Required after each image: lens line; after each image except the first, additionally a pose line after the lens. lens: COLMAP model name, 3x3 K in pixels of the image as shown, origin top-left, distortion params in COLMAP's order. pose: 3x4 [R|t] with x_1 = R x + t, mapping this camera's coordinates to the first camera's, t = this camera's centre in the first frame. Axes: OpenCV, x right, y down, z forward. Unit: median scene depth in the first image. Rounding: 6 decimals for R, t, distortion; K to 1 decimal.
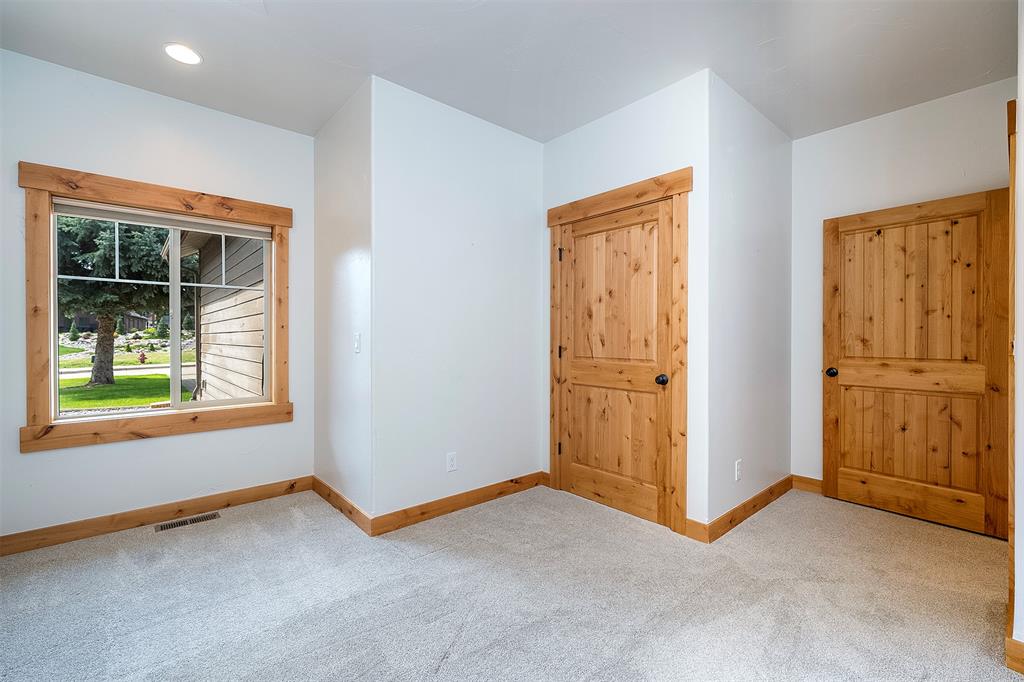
lens RADIAL K [[465.7, 0, 511.5], [0, 465.7, 339.6], [0, 0, 1]] dist [-0.000717, 0.000664]
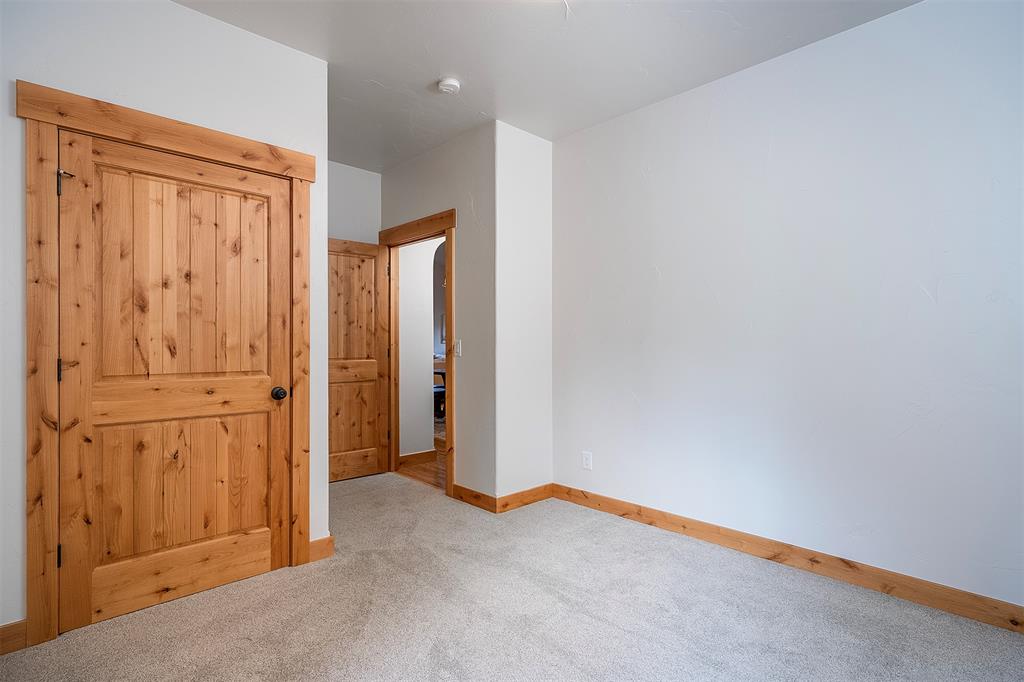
lens RADIAL K [[522.3, 0, 511.7], [0, 522.3, 342.1], [0, 0, 1]] dist [0.004481, -0.001569]
pose [[-0.091534, -0.001526, 0.995801, -0.587649], [0.003638, 0.999992, 0.001867, -0.005052], [-0.995795, 0.003794, -0.091528, 0.613619]]
